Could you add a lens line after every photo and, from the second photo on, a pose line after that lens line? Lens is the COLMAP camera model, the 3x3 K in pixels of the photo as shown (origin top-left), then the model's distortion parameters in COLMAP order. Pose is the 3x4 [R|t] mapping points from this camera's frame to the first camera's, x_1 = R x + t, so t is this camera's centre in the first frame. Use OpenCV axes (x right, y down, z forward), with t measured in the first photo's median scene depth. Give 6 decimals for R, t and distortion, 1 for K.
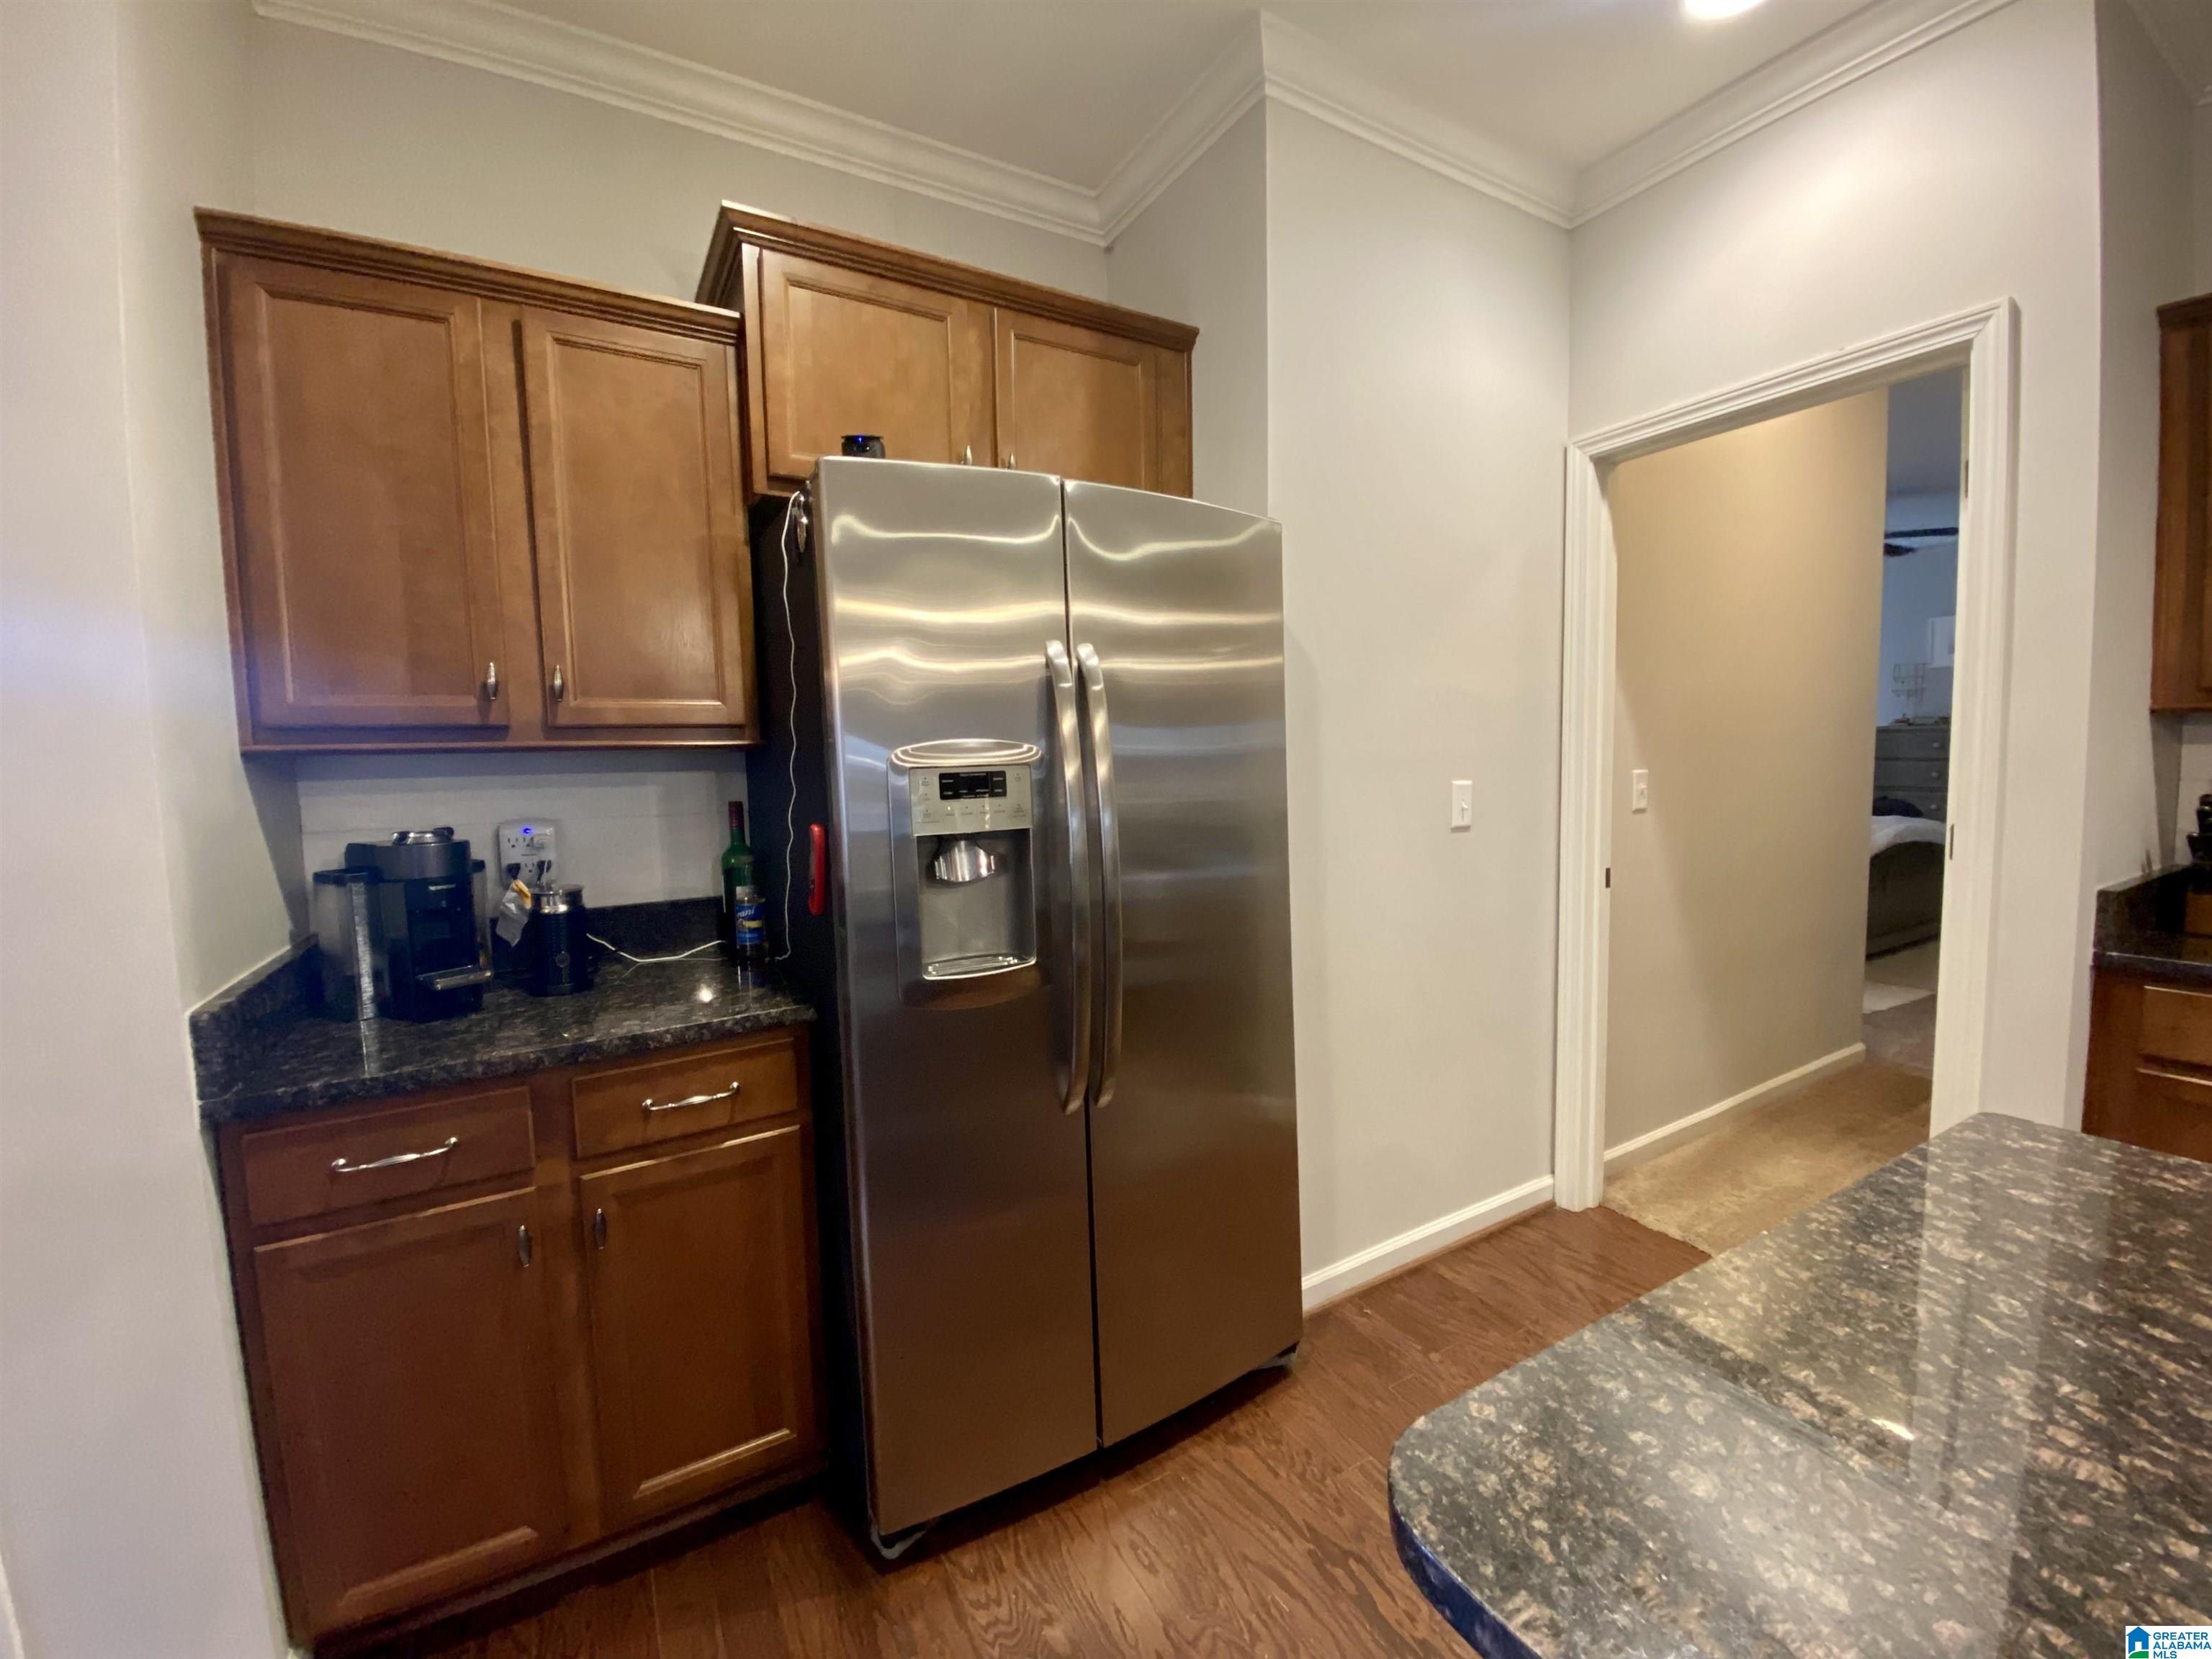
lens RADIAL K [[894.4, 0, 1107.1], [0, 894.4, 826.4], [0, 0, 1]] dist [0.011412, -0.016976]
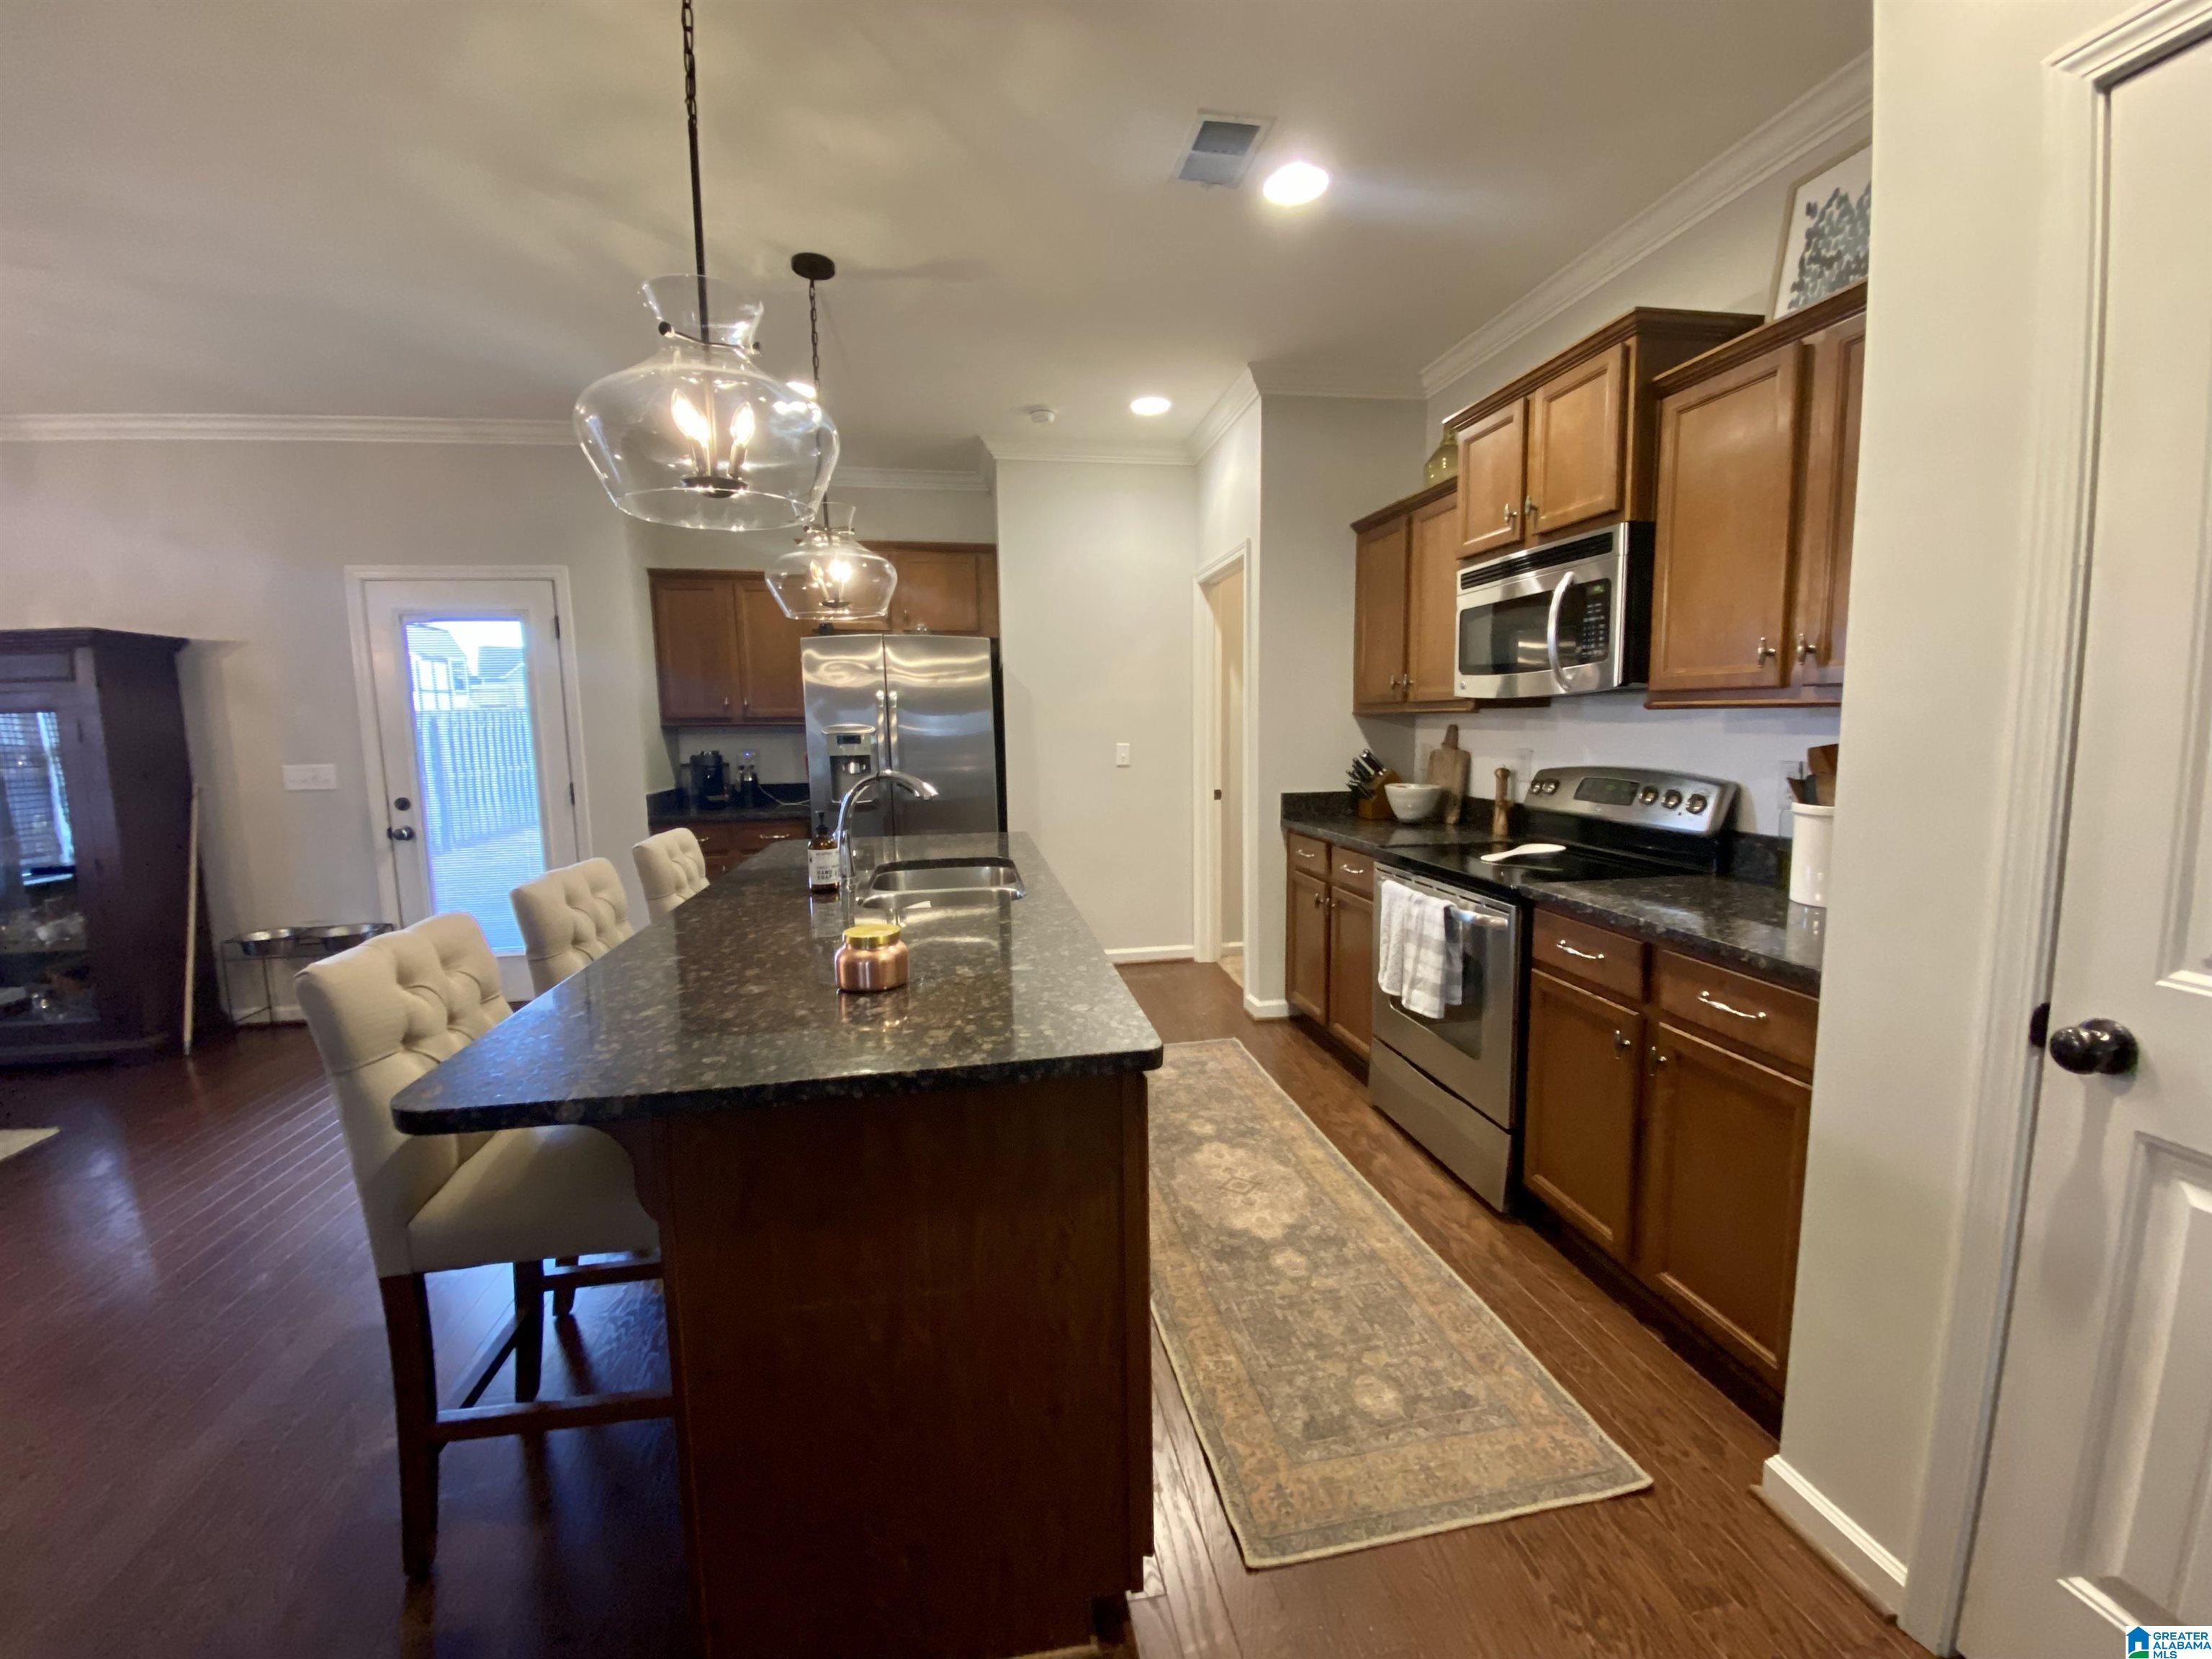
lens RADIAL K [[894.4, 0, 1107.1], [0, 894.4, 826.4], [0, 0, 1]] dist [0.011412, -0.016976]
pose [[0.940217, 0.047052, -0.337311, 1.569466], [-0.034448, 0.998470, 0.043257, 0.080697], [0.338831, -0.029052, 0.940399, -1.441469]]
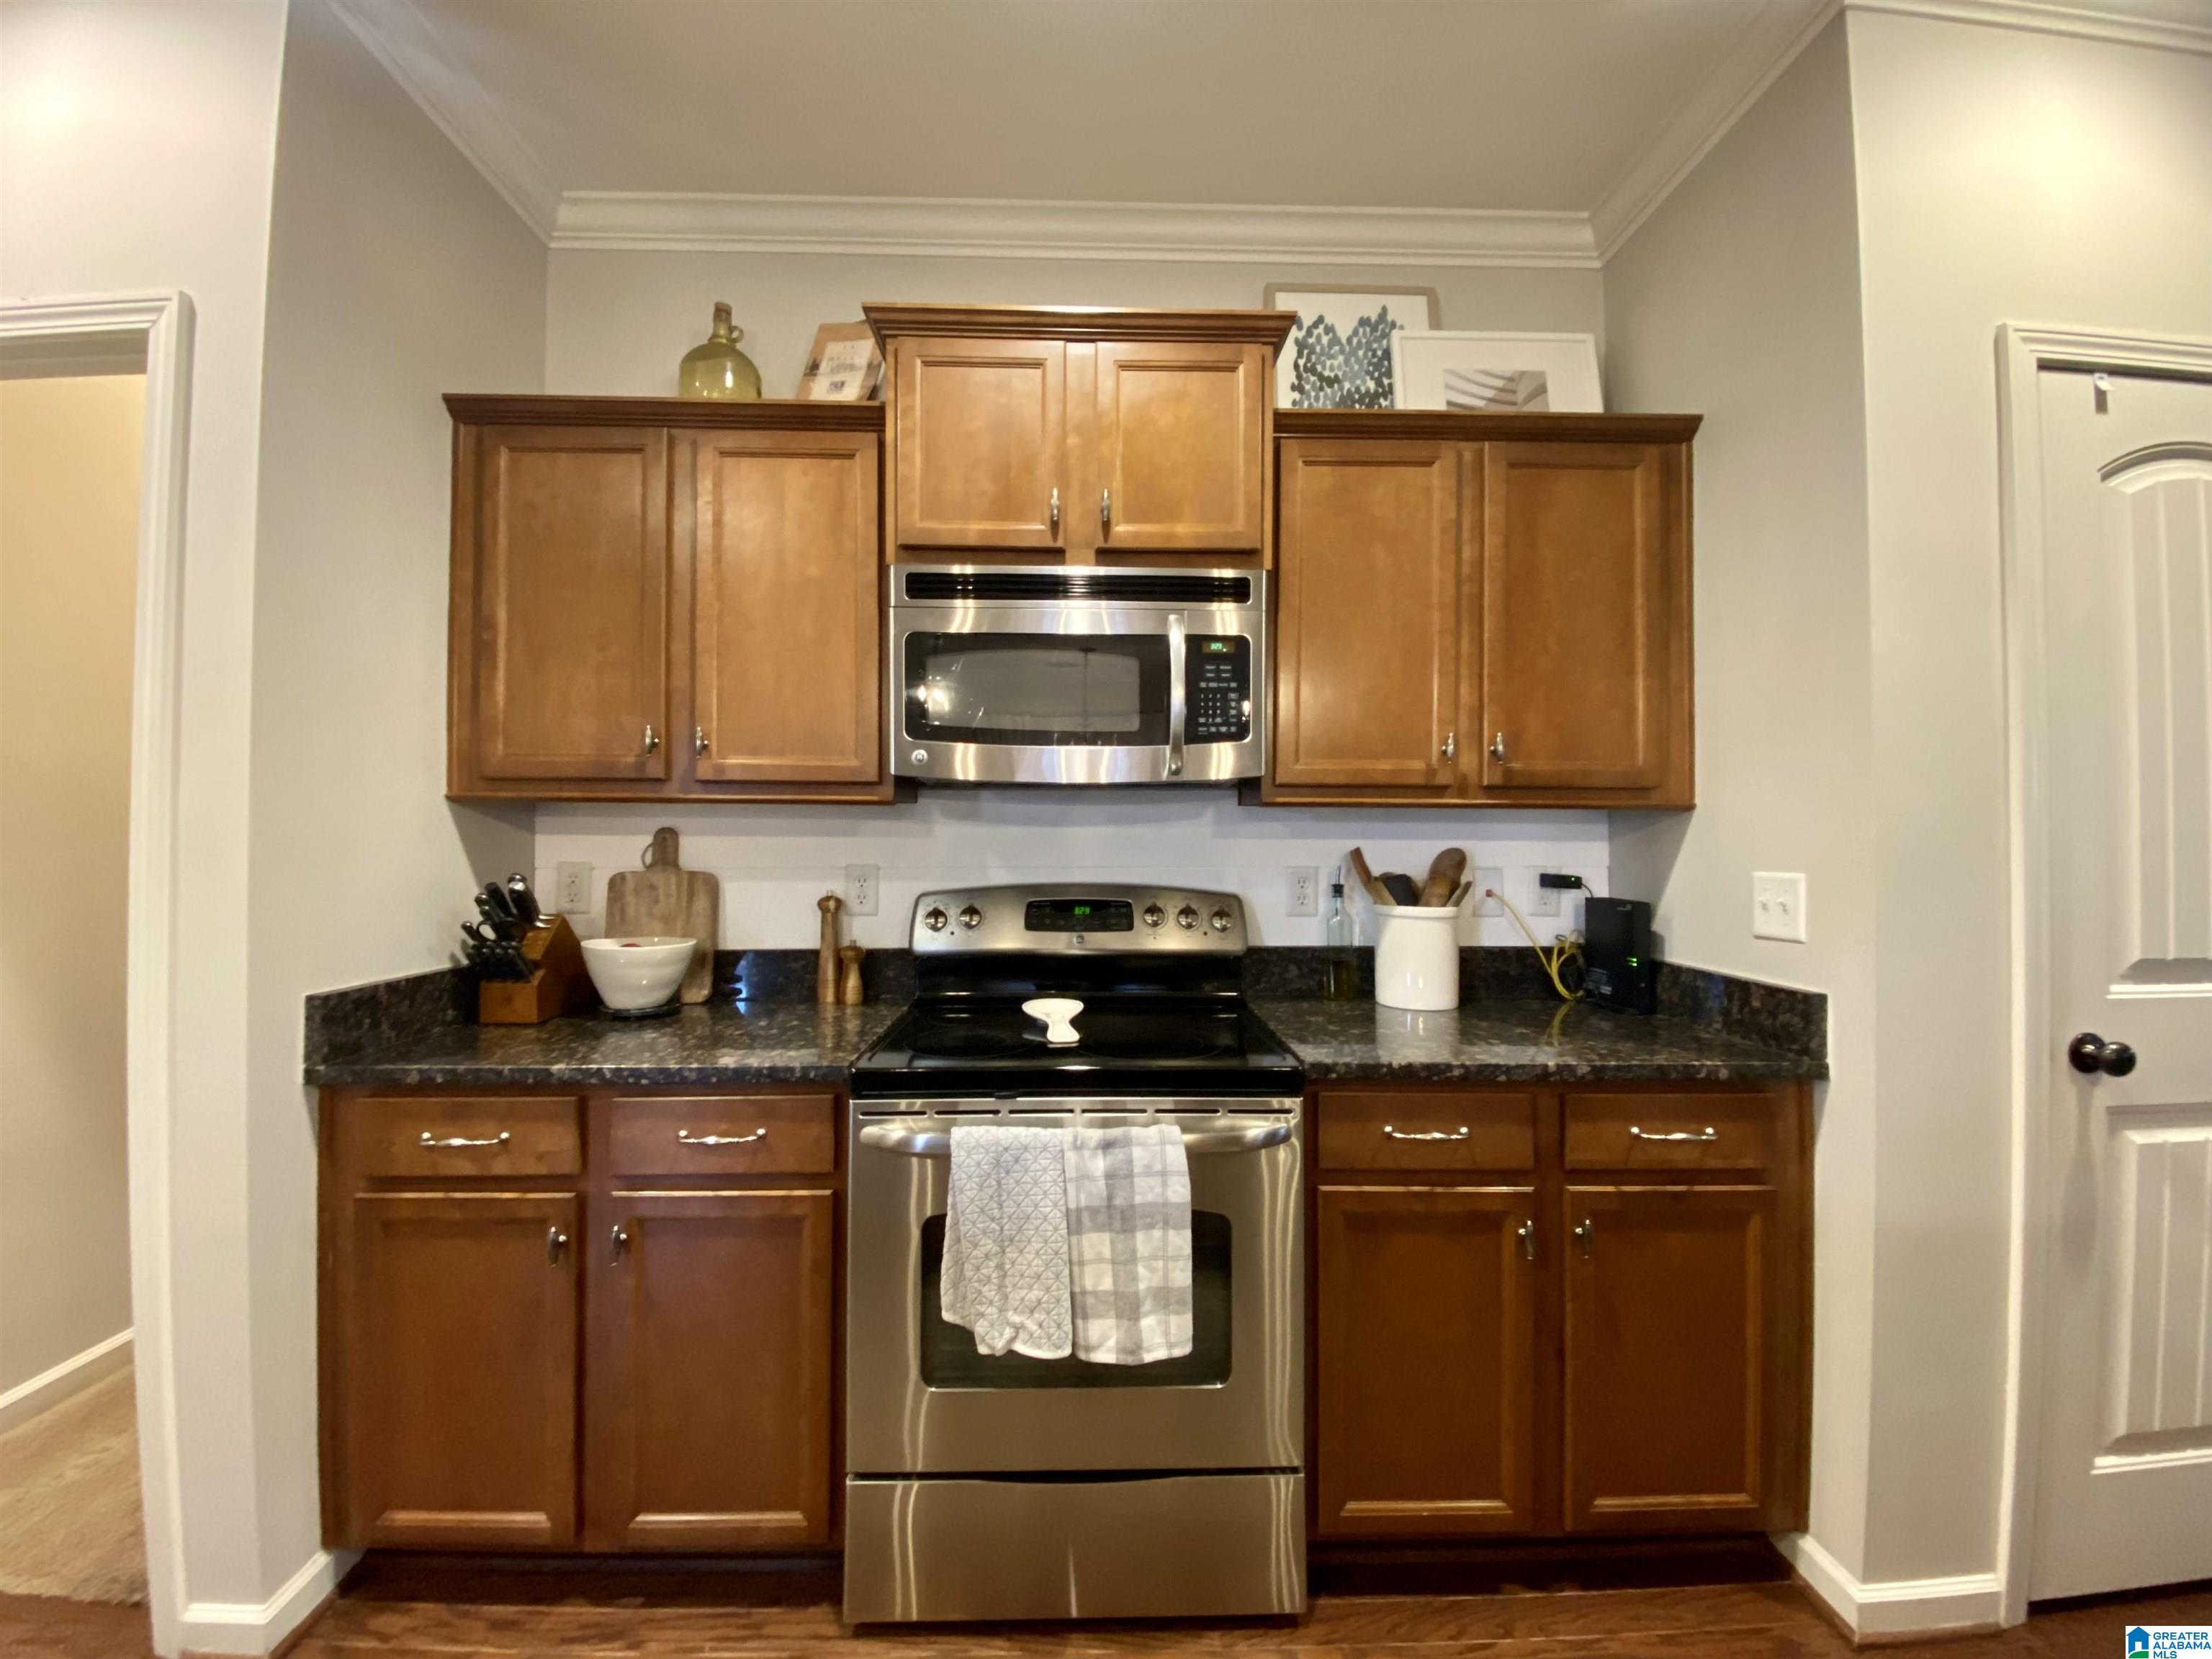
lens RADIAL K [[887.0, 0, 1103.9], [0, 887.0, 825.9], [0, 0, 1]] dist [0.022080, -0.021288]
pose [[0.481629, 0.035177, 0.875669, 0.772731], [0.062389, 0.995283, -0.074297, 0.021490], [-0.874152, 0.090416, 0.477162, -0.124245]]
